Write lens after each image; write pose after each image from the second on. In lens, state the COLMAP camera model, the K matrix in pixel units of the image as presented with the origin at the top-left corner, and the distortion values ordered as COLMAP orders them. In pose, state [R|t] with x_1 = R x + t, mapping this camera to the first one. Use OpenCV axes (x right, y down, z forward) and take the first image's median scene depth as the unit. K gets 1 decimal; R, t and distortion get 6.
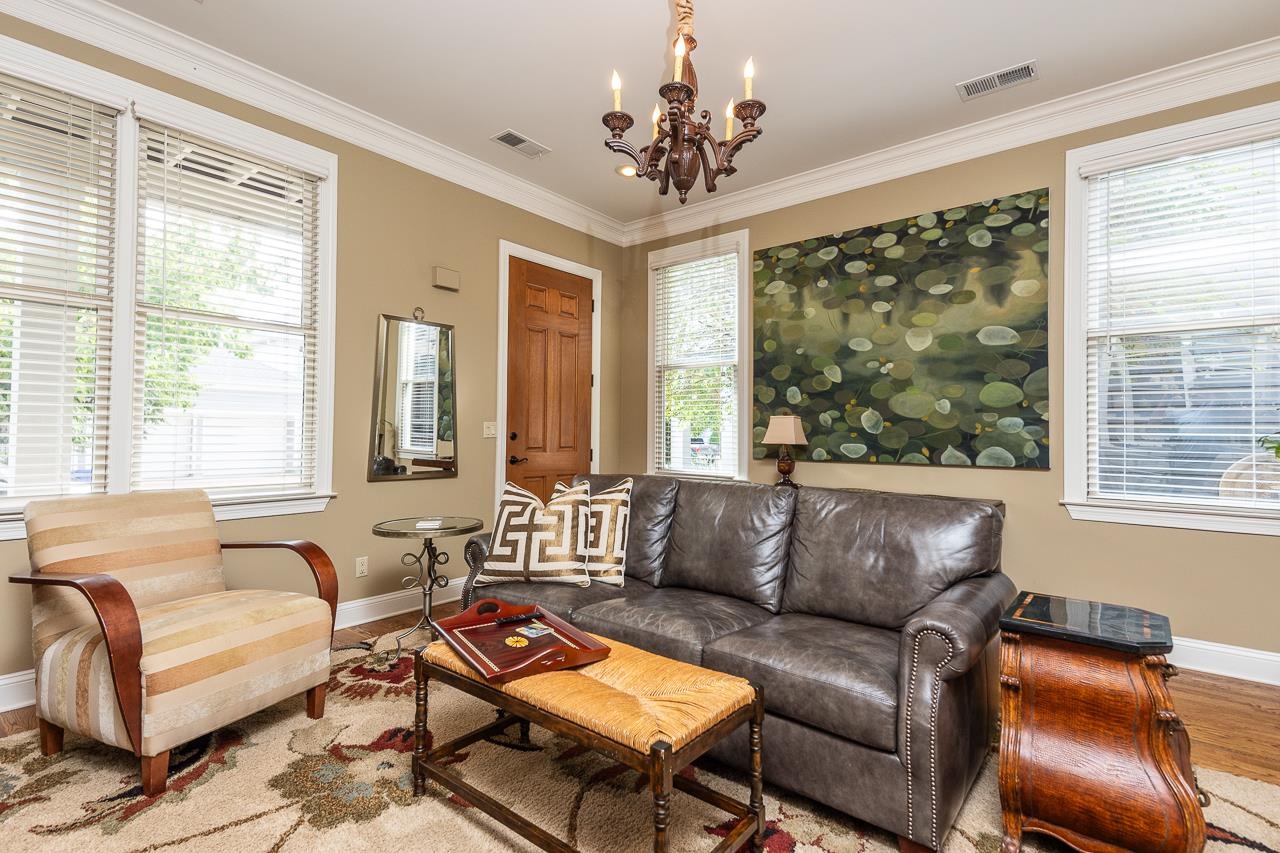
lens RADIAL K [[610.7, 0, 638.2], [0, 610.7, 423.5], [0, 0, 1]] dist [0.049184, -0.020781]
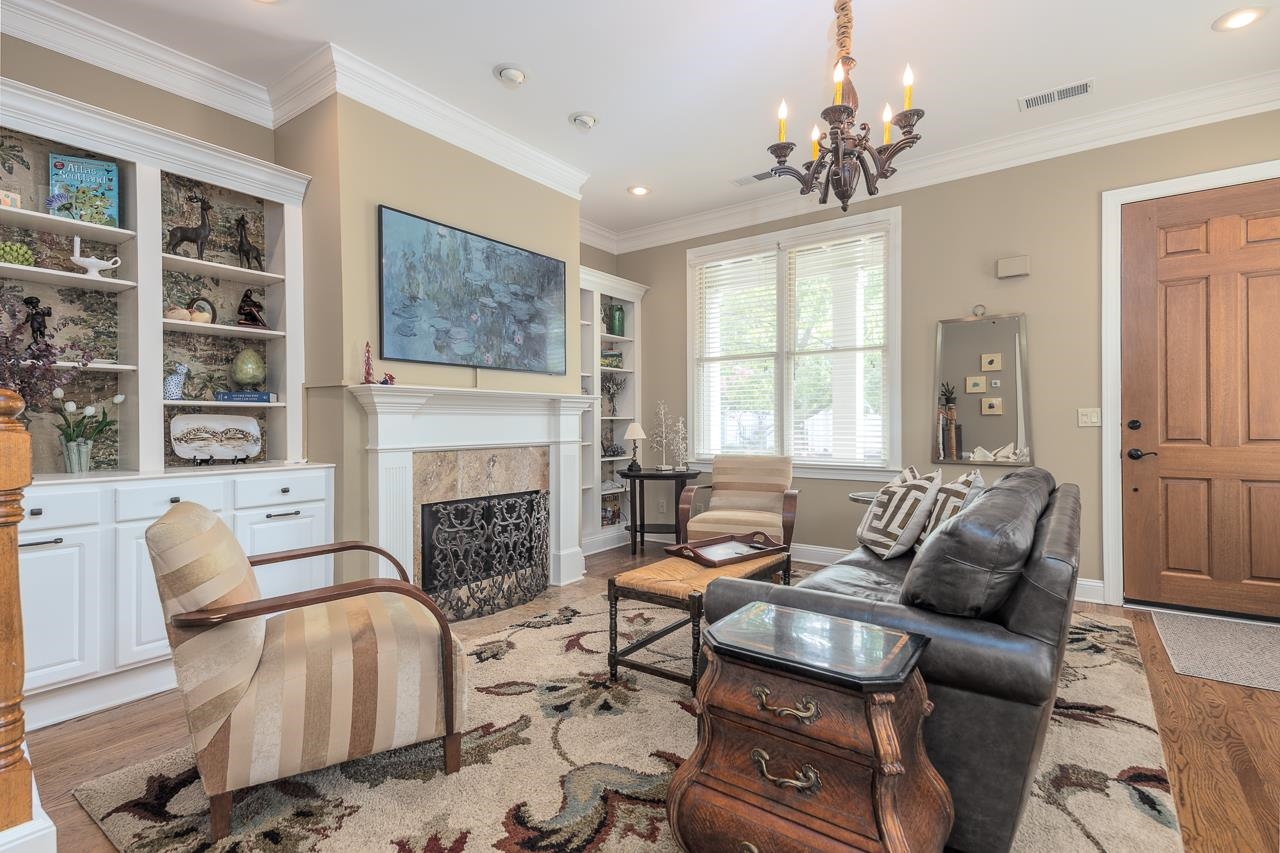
lens RADIAL K [[610.7, 0, 638.2], [0, 610.7, 423.5], [0, 0, 1]] dist [0.049184, -0.020781]
pose [[0.057014, -0.008684, -0.998336, 0.640936], [0.028215, 0.999577, -0.007083, 0.004076], [0.997975, -0.027765, 0.057235, 0.336297]]
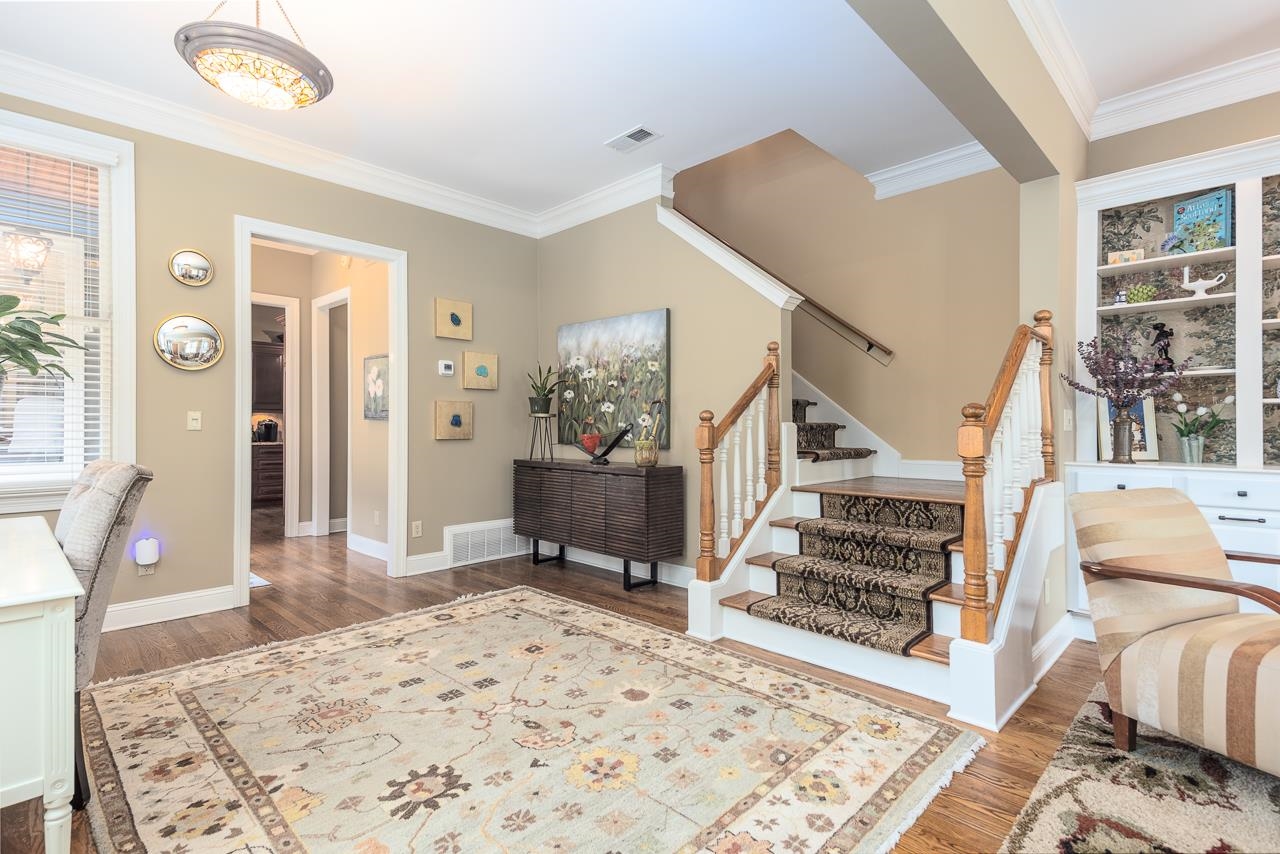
lens RADIAL K [[610.7, 0, 638.2], [0, 610.7, 424.0], [0, 0, 1]] dist [0.049184, -0.020781]
pose [[-0.995179, -0.012095, 0.097323, 0.561361], [-0.014521, 0.999600, -0.024250, 0.015092], [-0.096991, -0.025546, -0.994957, 0.644073]]
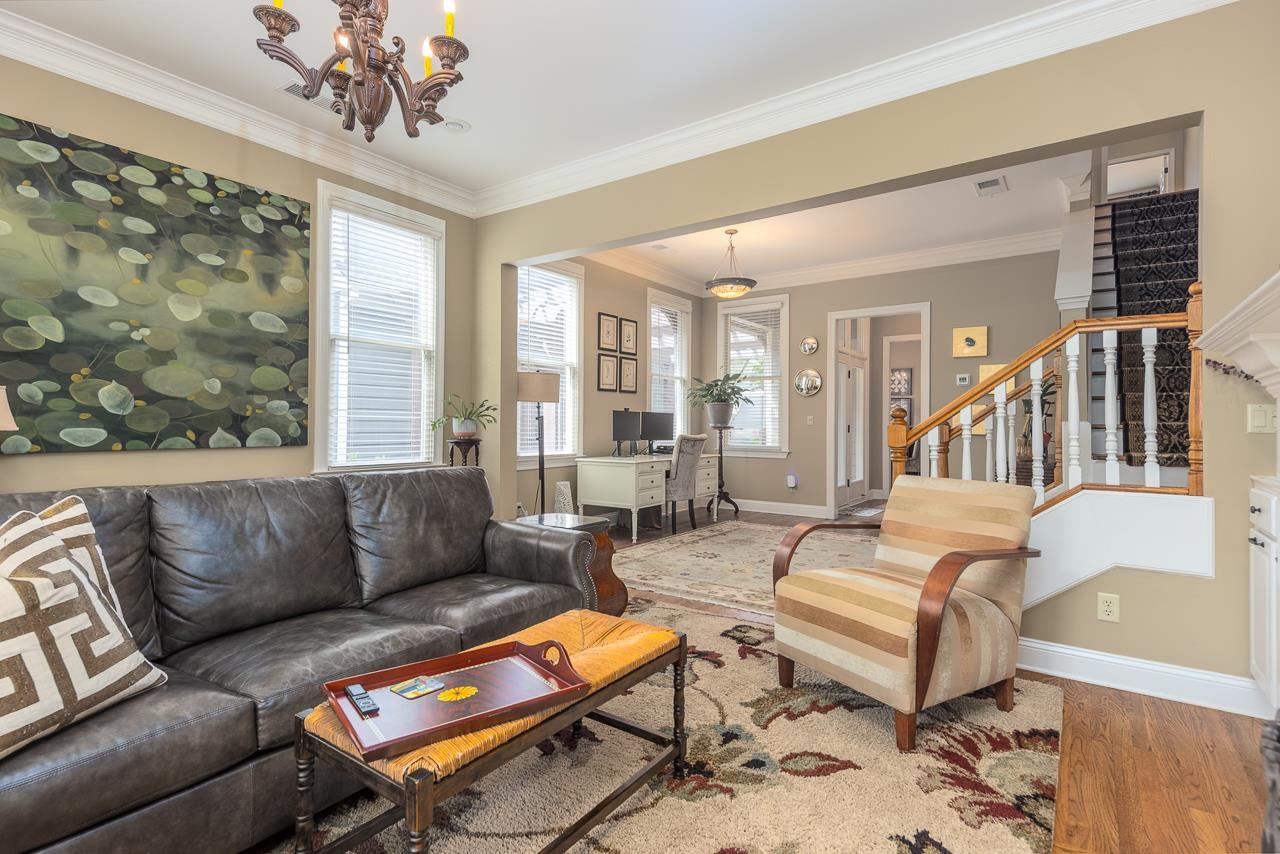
lens RADIAL K [[610.7, 0, 638.2], [0, 610.7, 424.0], [0, 0, 1]] dist [0.049184, -0.020781]
pose [[-0.061225, -0.013183, 0.998037, -0.483464], [-0.029431, 0.999502, 0.011397, 0.000179], [-0.997690, -0.028676, -0.061583, 0.407818]]
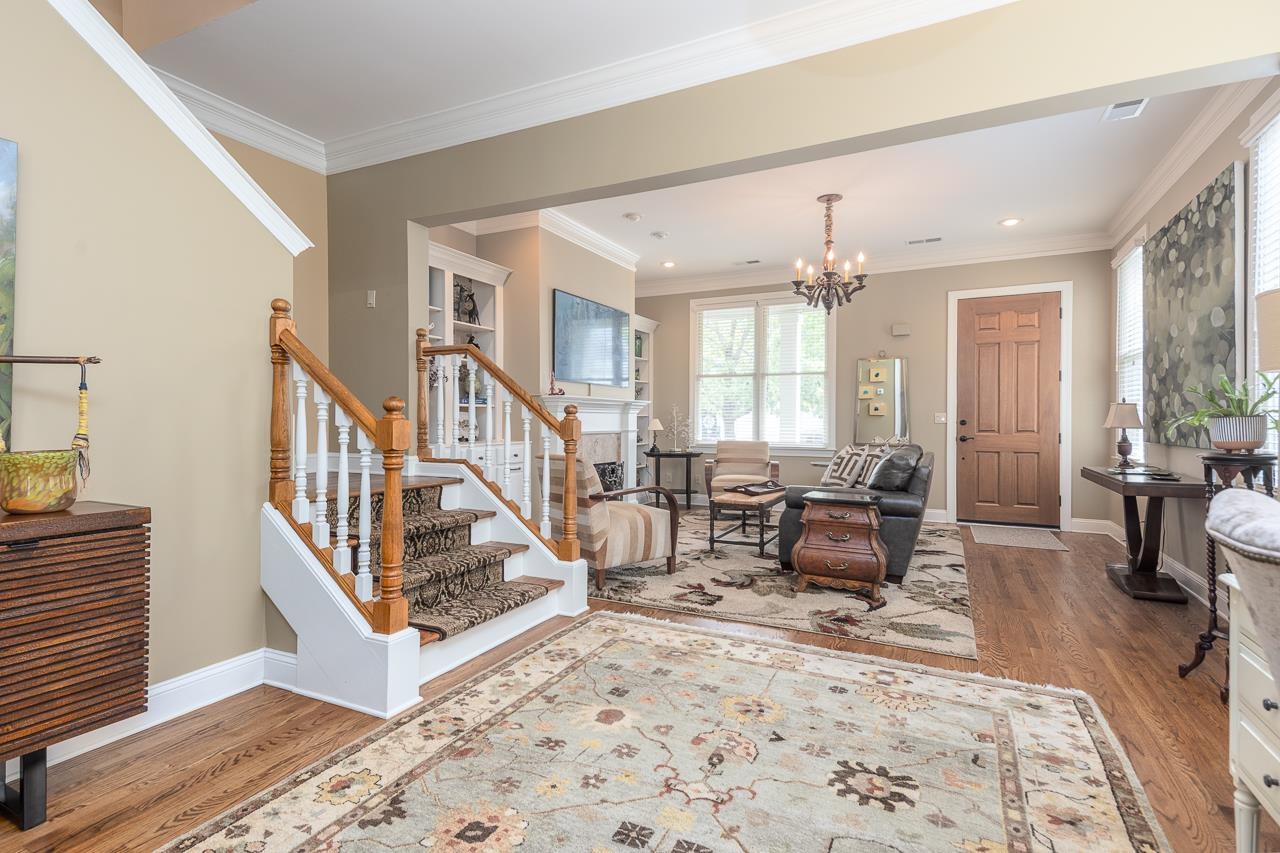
lens RADIAL K [[615.5, 0, 619.5], [0, 615.5, 420.2], [0, 0, 1]] dist [0.040856, -0.000716]
pose [[0.195496, -0.007354, -0.980677, 1.197820], [0.019386, 0.999805, -0.003633, 0.002242], [0.980513, -0.018301, 0.195600, -0.091527]]
